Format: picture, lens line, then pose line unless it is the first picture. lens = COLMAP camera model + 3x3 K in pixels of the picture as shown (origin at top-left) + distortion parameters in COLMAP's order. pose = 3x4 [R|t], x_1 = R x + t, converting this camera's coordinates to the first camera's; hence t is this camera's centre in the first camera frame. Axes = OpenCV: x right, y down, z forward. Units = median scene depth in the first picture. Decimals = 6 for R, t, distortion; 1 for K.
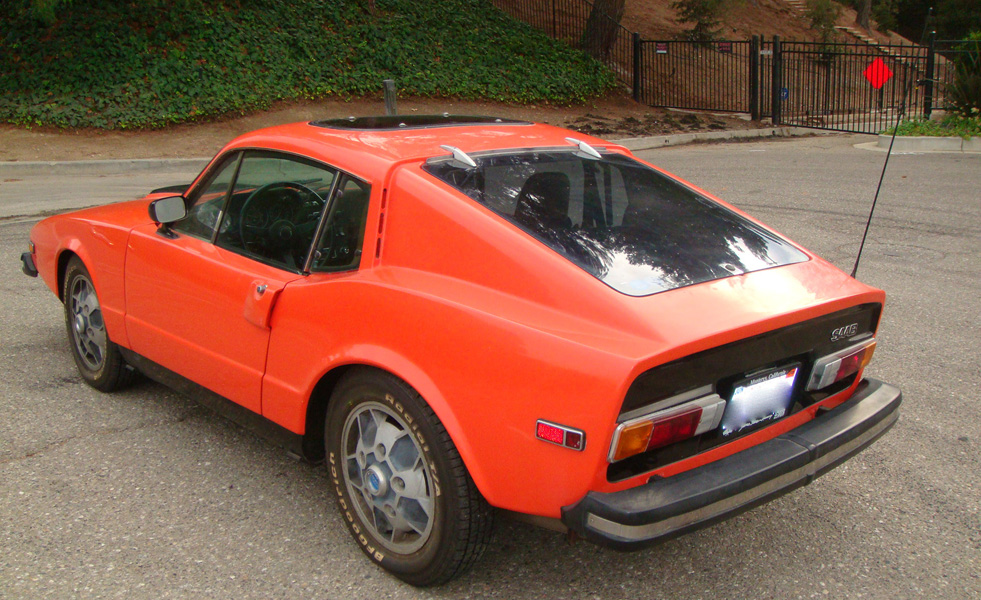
lens RADIAL K [[1061.4, 0, 492.5], [0, 1061.4, 303.7], [0, 0, 1]] dist [-0.066804, 0.000000]
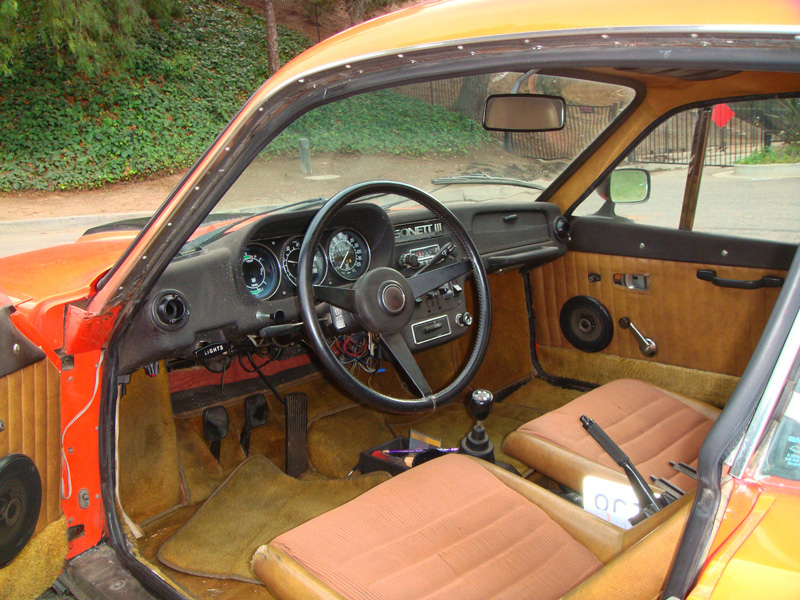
lens RADIAL K [[787.3, 0, 399.4], [0, 787.3, 292.0], [0, 0, 1]] dist [-0.078942, 0.000000]
pose [[0.996698, -0.055319, 0.059436, -0.054786], [0.057296, 0.997841, -0.032091, -0.014574], [-0.057533, 0.035391, 0.997716, 0.174661]]
